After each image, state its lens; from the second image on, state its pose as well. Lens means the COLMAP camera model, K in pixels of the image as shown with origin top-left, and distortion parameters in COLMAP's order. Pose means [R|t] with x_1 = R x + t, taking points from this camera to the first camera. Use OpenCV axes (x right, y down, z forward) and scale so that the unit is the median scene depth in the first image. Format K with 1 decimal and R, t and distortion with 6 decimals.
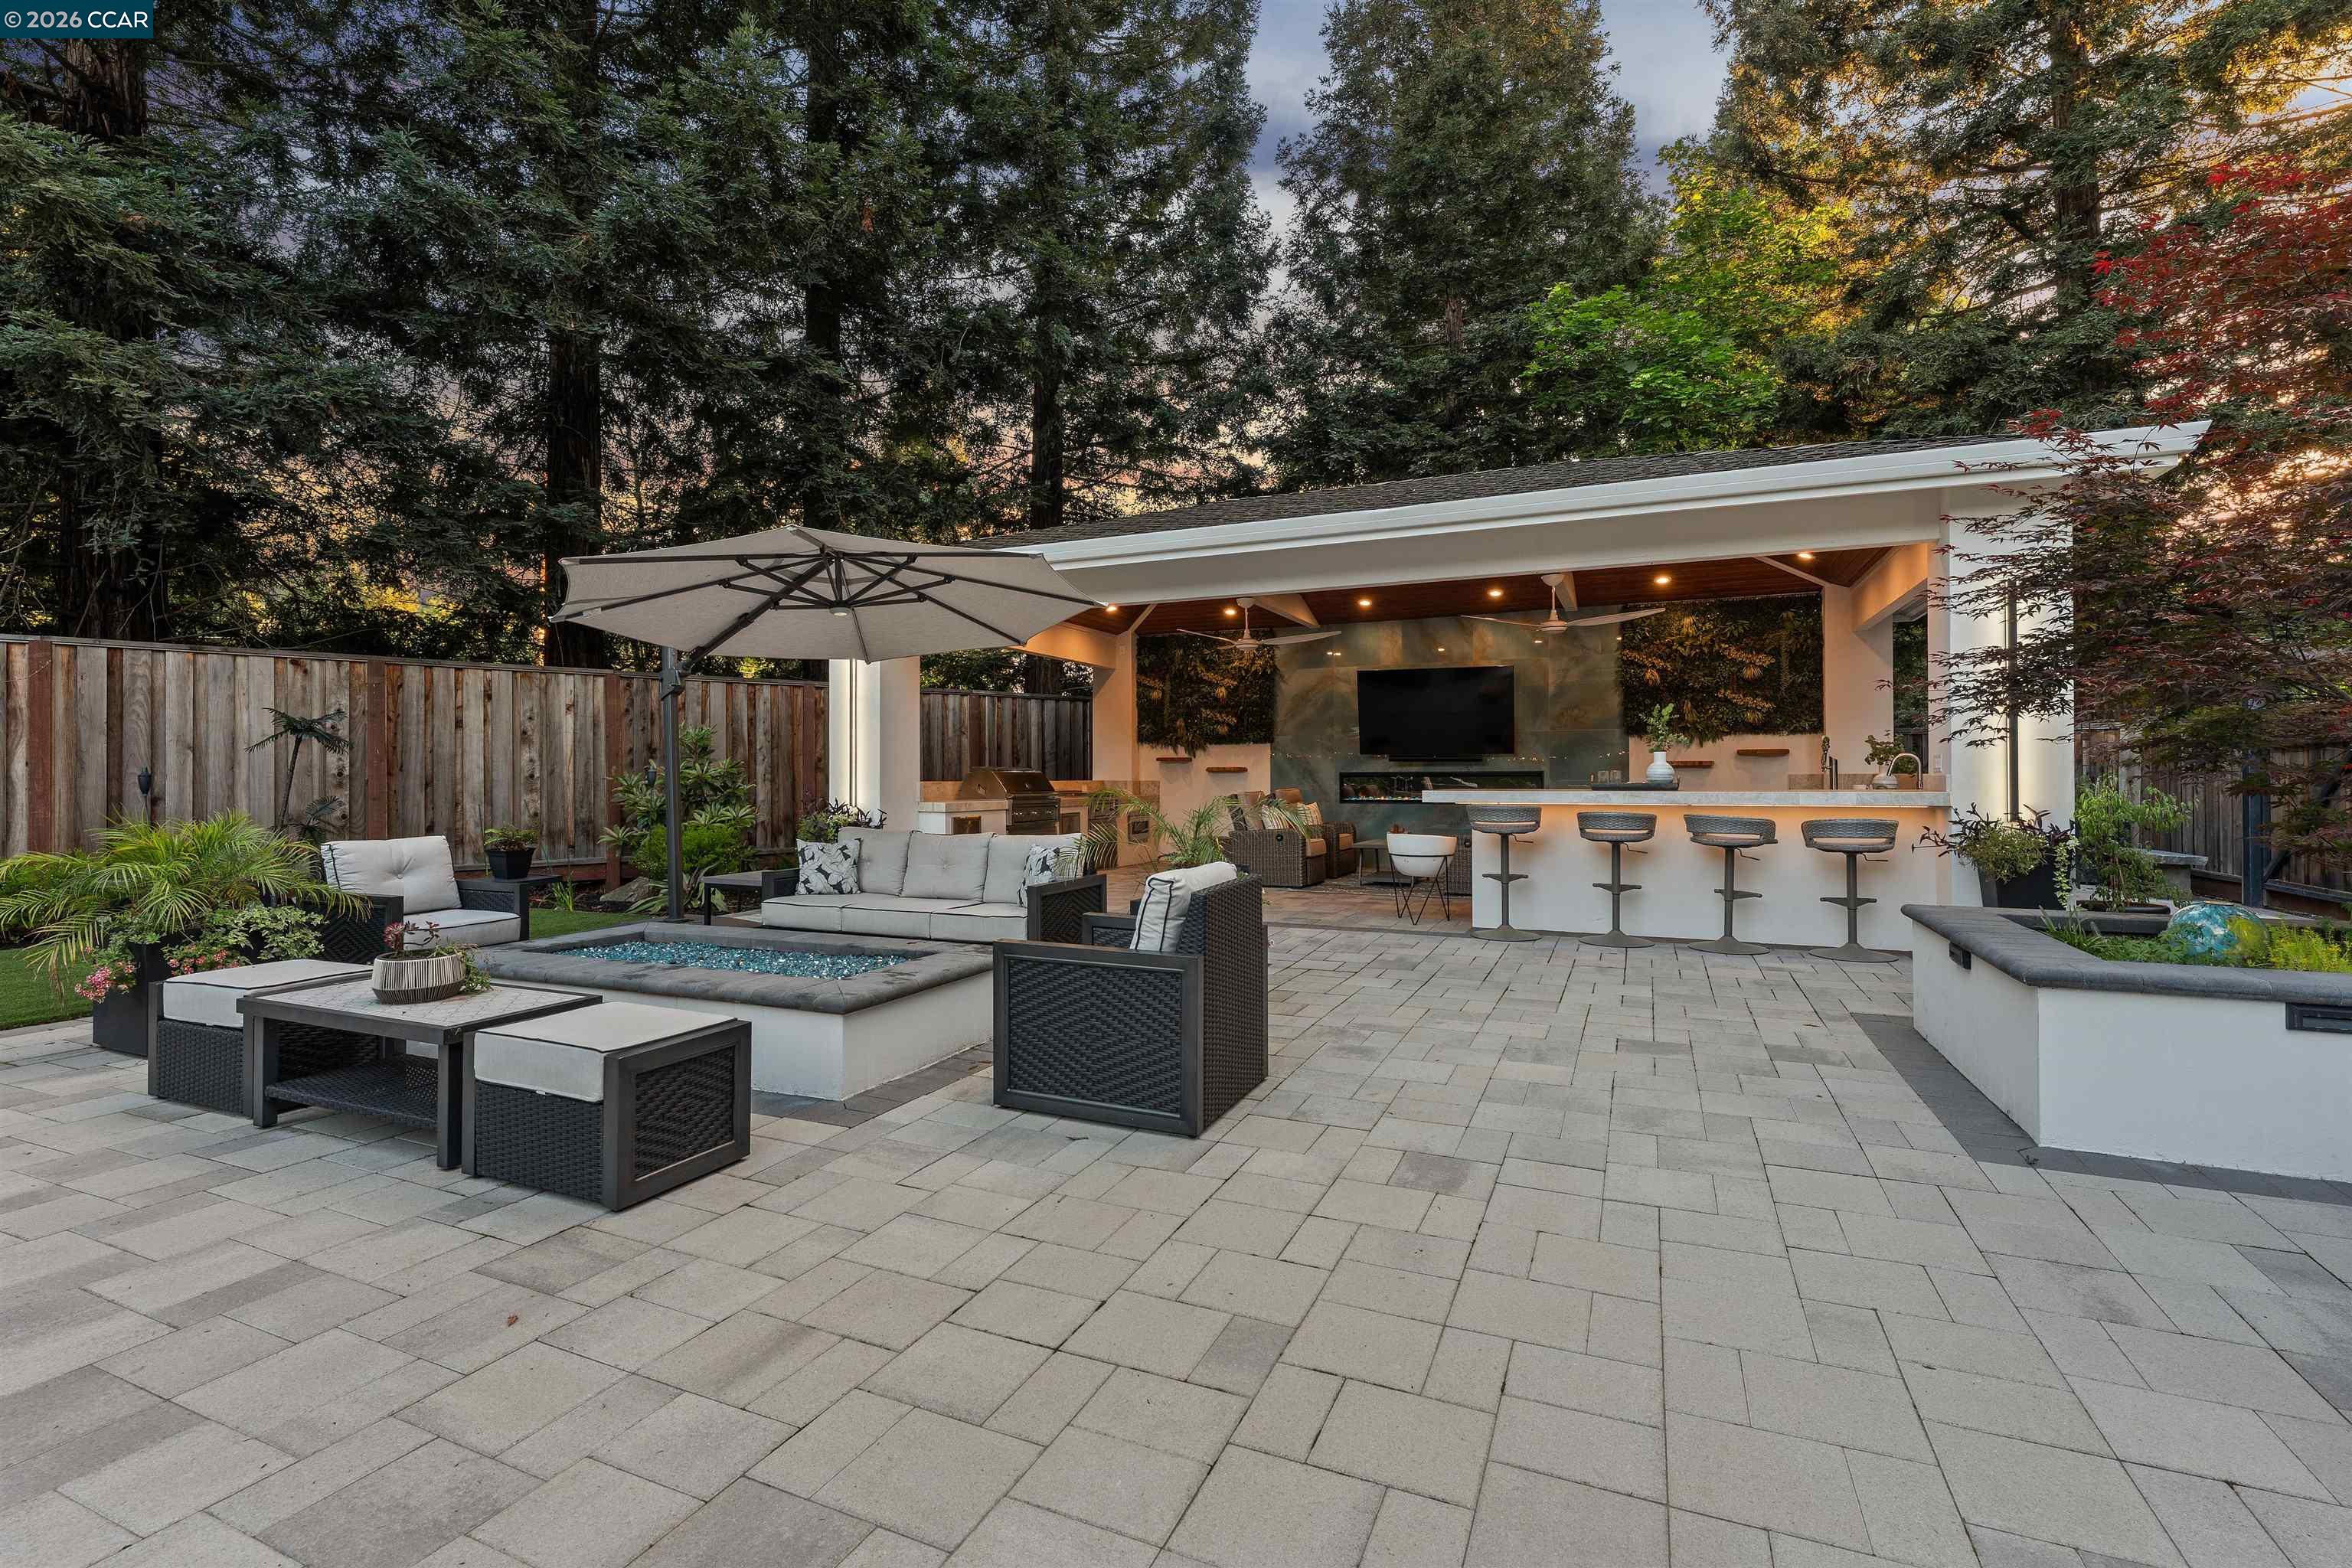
lens RADIAL K [[1081.2, 0, 1157.5], [0, 1081.2, 774.3], [0, 0, 1]] dist [-0.003708, 0.000108]
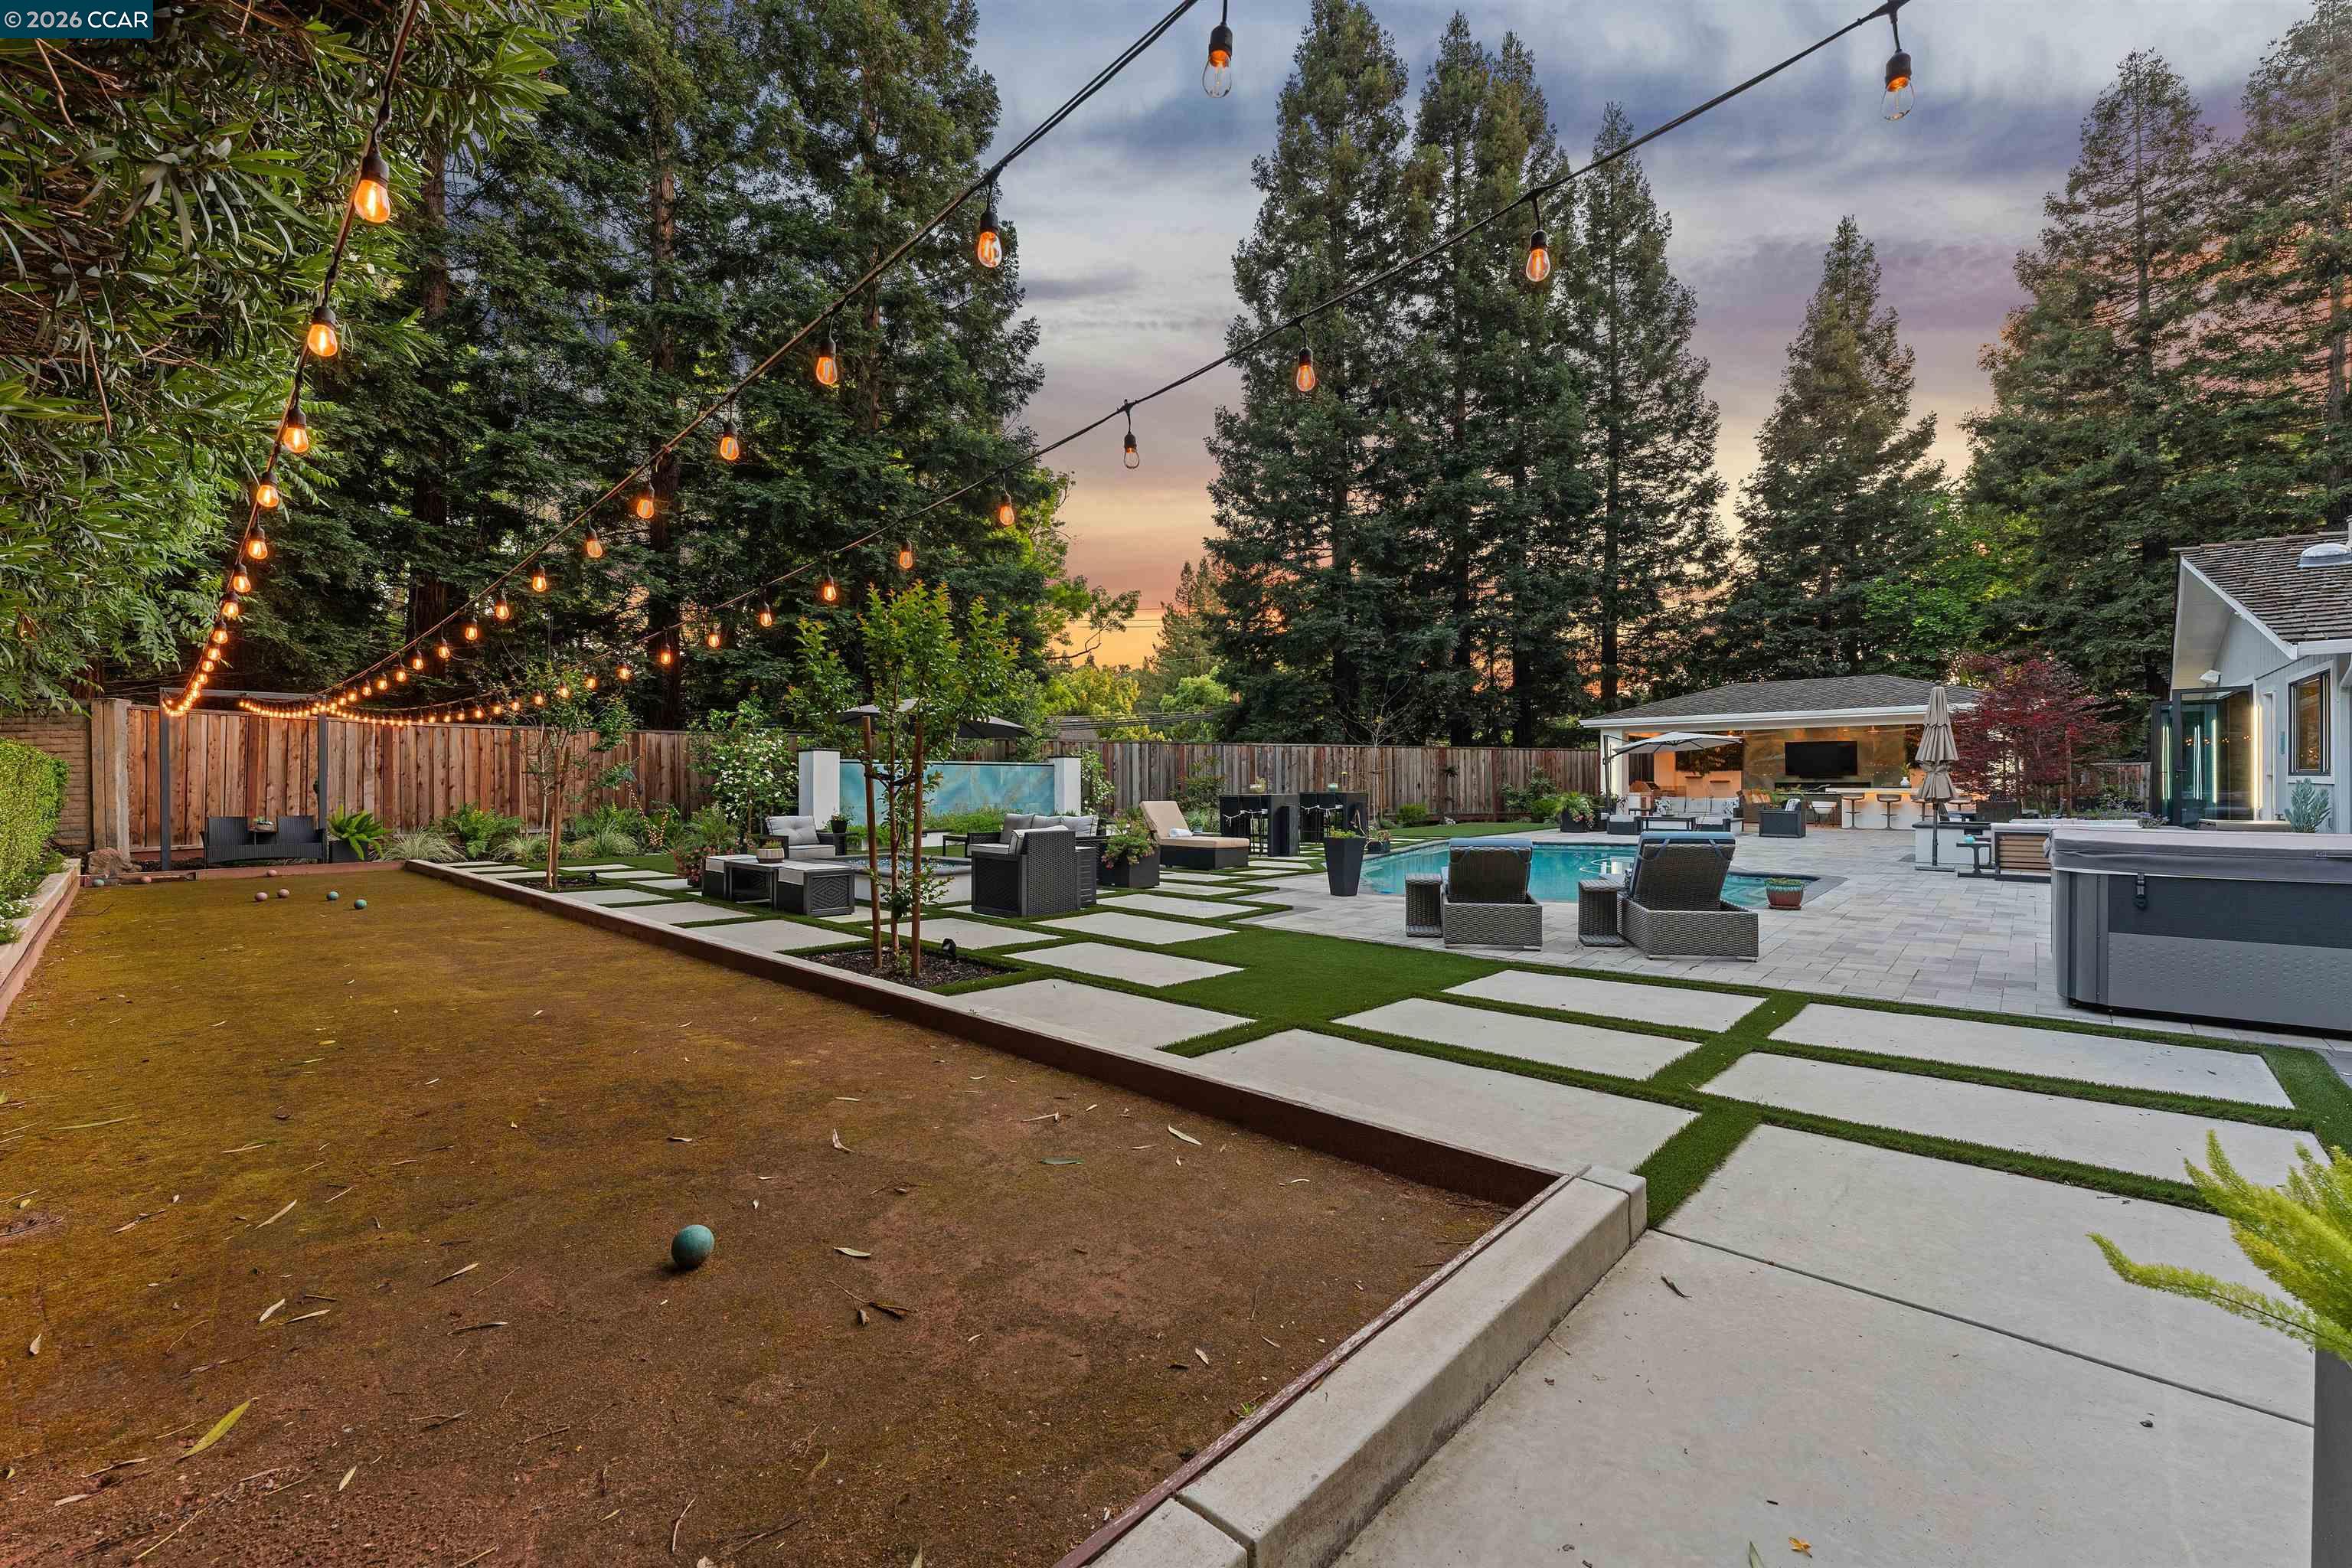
lens RADIAL K [[967.2, 0, 1168.2], [0, 967.2, 787.2], [0, 0, 1]] dist [-0.002651, -0.000003]
pose [[0.953869, 0.001542, -0.300218, -0.619621], [0.000148, 0.999984, 0.005605, -0.004727], [0.300222, -0.005390, 0.953854, -1.921549]]
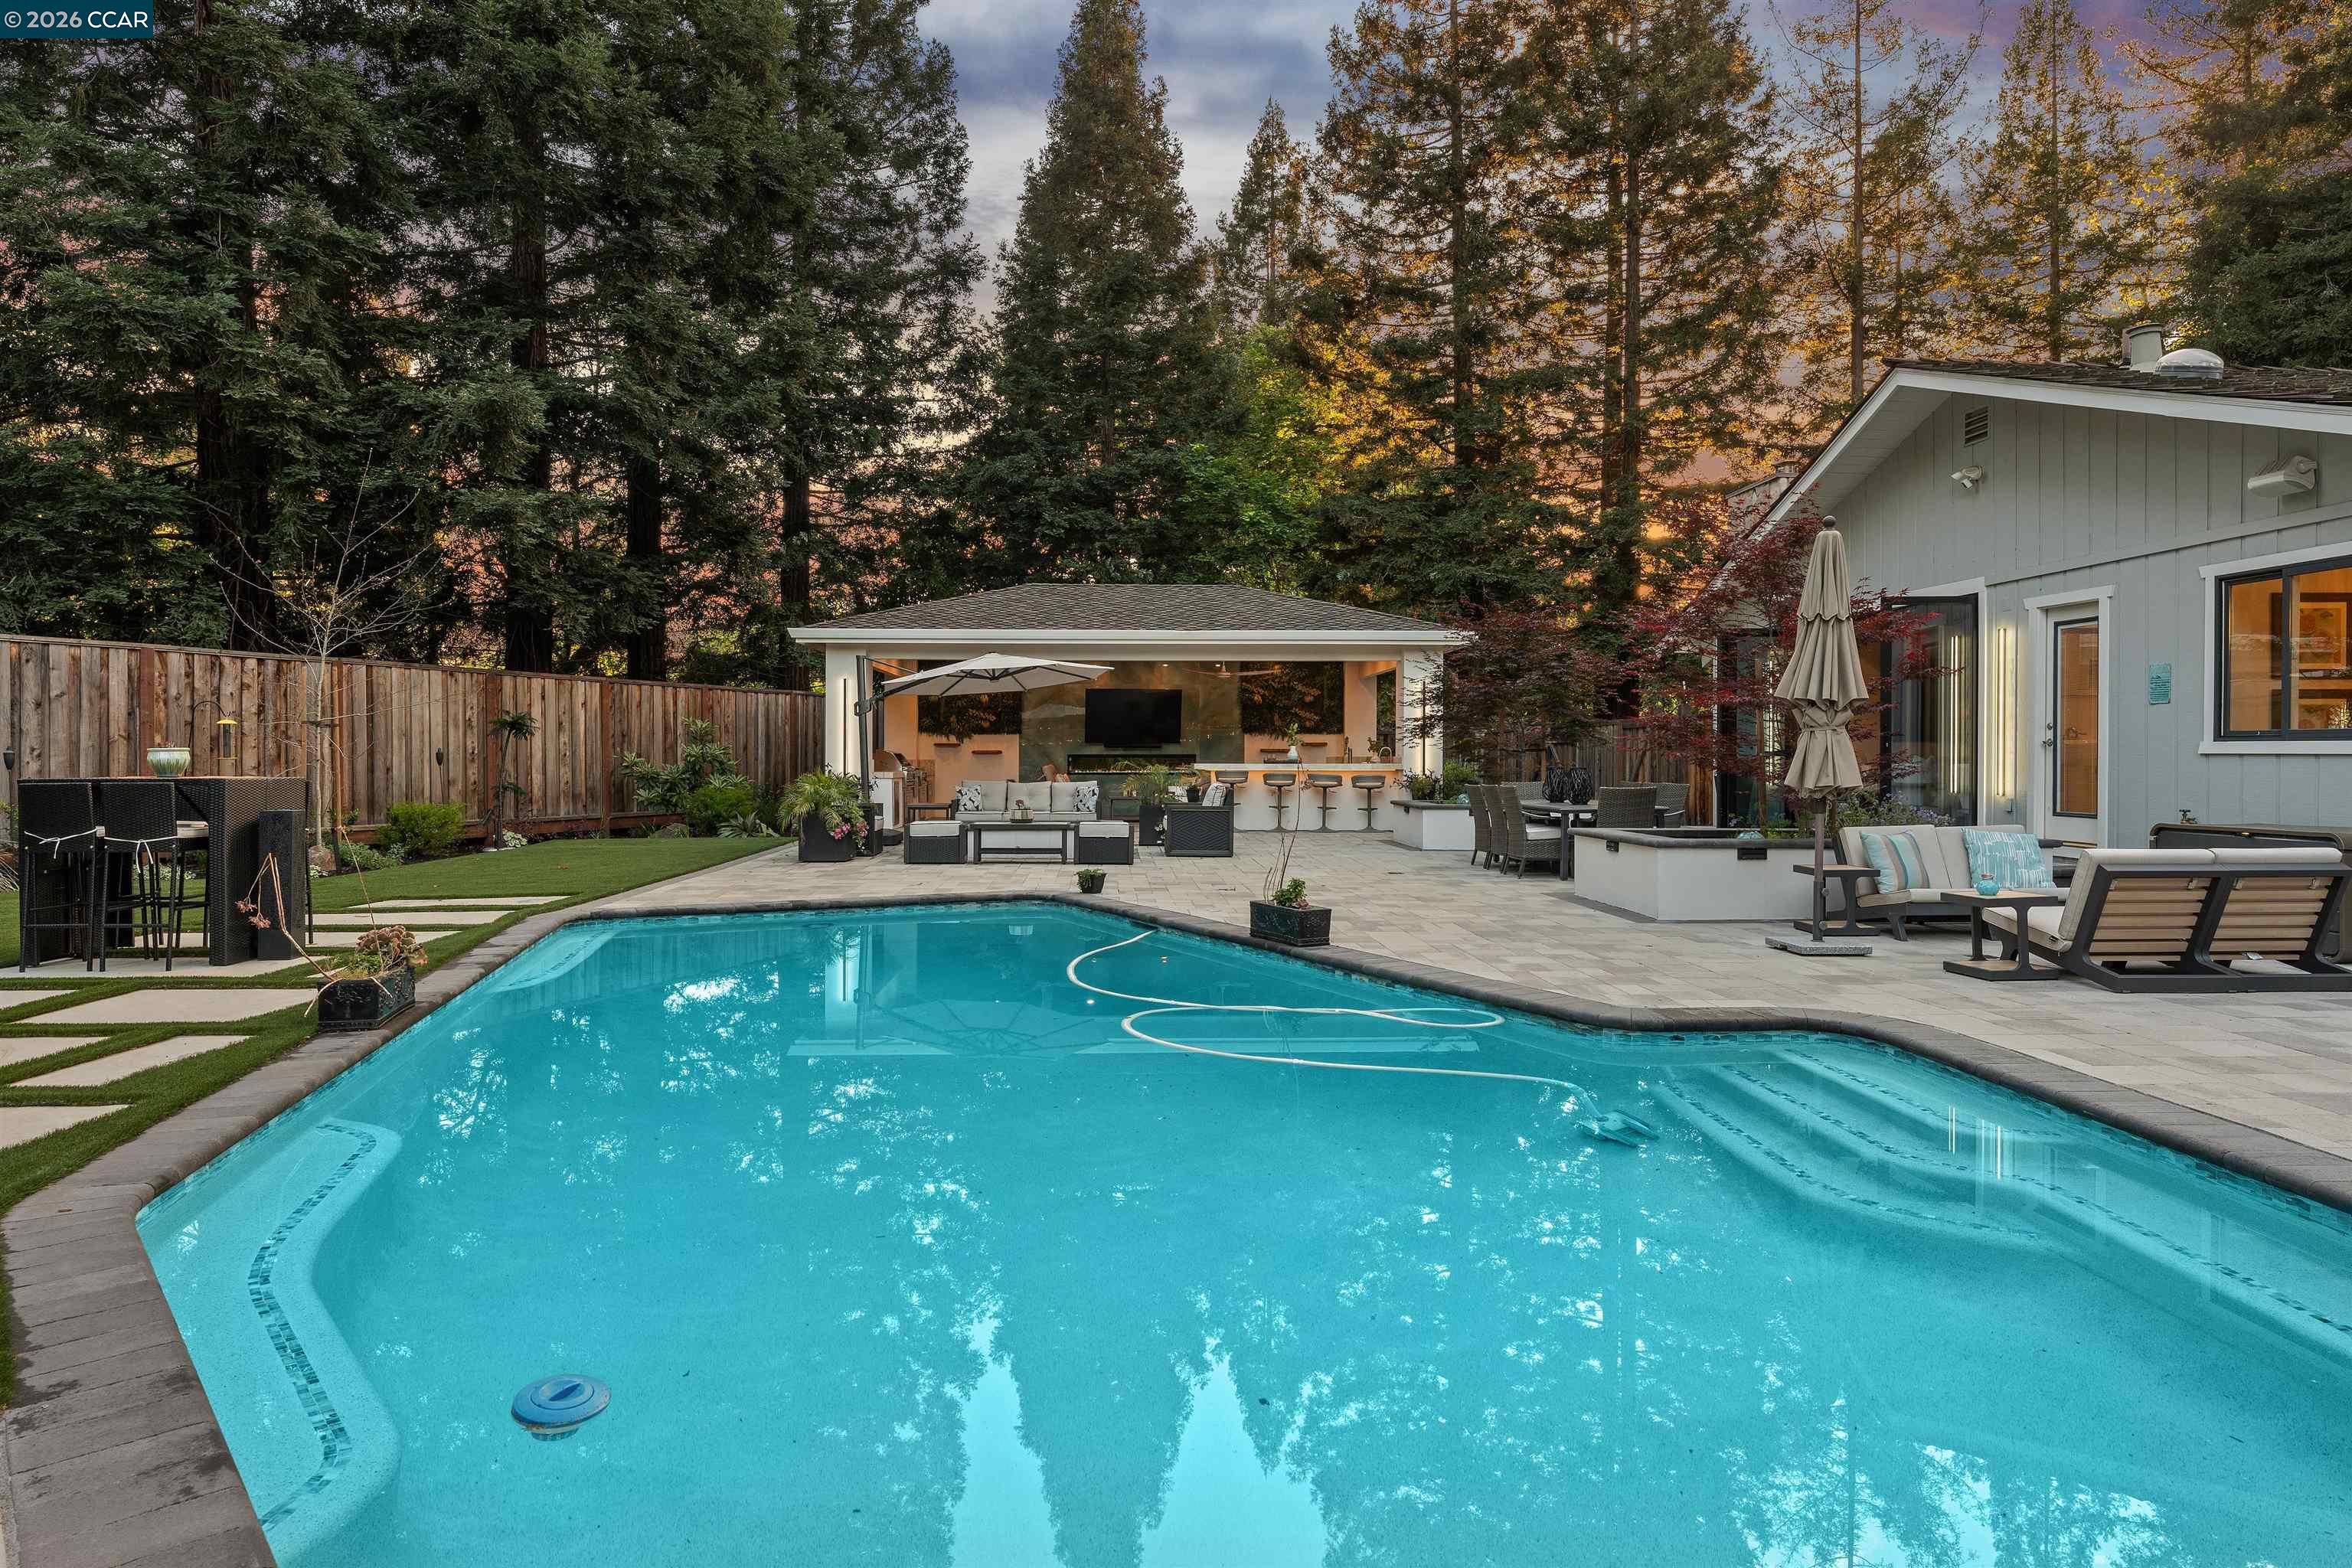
lens RADIAL K [[1384.6, 0, 1155.1], [0, 1384.6, 747.6], [0, 0, 1]] dist [0.005269, 0.001160]
pose [[0.896118, 0.006672, 0.443765, -0.730108], [-0.004135, 0.999969, -0.006684, 0.001459], [-0.443796, 0.004155, 0.896118, -0.983106]]
